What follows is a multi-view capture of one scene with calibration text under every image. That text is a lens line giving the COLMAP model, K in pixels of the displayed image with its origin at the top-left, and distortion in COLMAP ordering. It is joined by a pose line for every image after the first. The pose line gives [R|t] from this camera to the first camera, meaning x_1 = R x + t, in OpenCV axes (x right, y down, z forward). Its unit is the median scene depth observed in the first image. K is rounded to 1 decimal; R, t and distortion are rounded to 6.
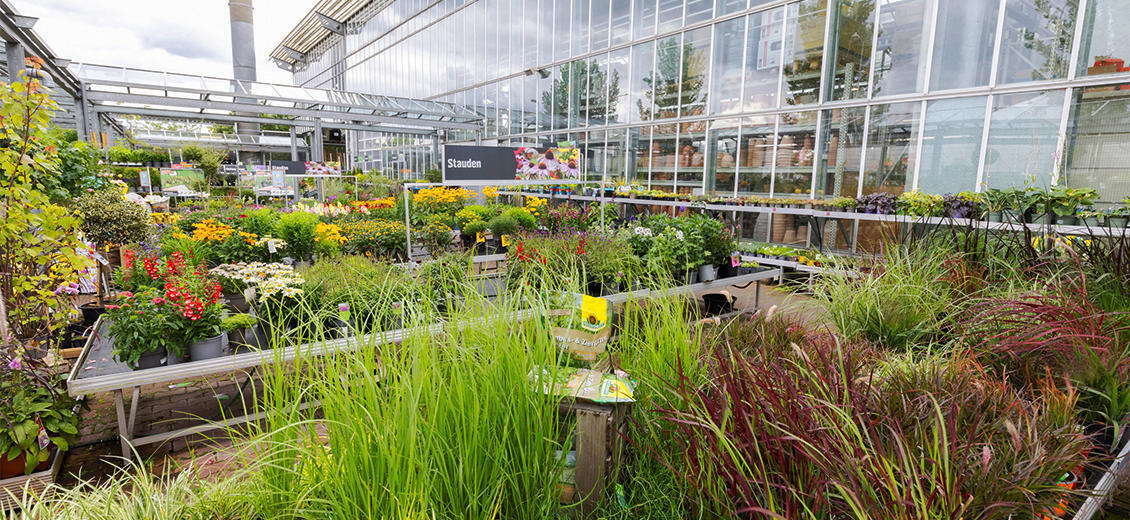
lens RADIAL K [[544.8, 0, 566.6], [0, 544.8, 262.7], [0, 0, 1]] dist [-0.001695, -0.000124]
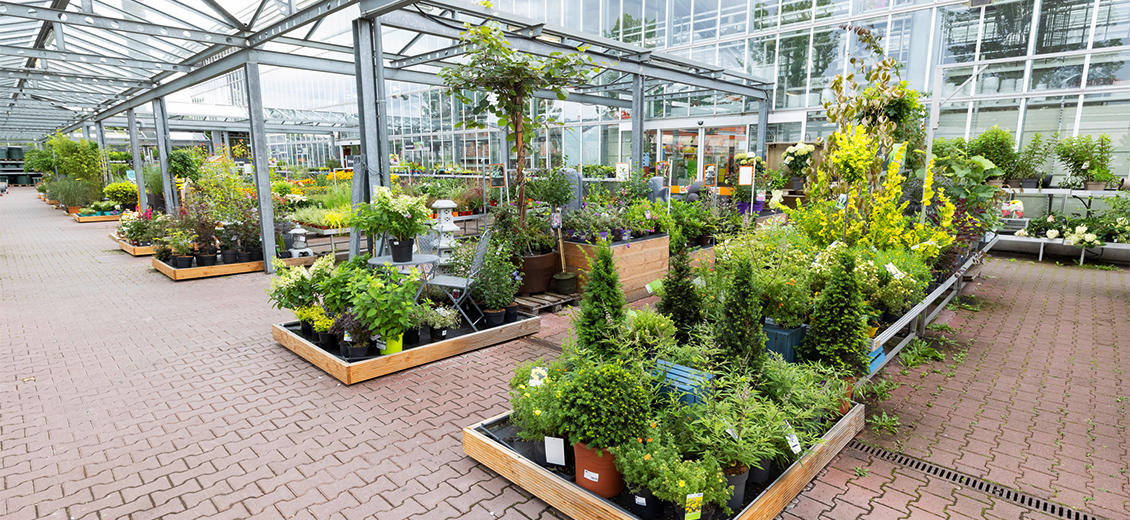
lens RADIAL K [[544.8, 0, 563.8], [0, 544.8, 259.1], [0, 0, 1]] dist [-0.001695, -0.000124]
pose [[0.985212, -0.056967, 0.161595, 0.154660], [0.052782, 0.998153, 0.030079, 0.113460], [-0.163010, -0.021104, 0.986399, -0.756147]]
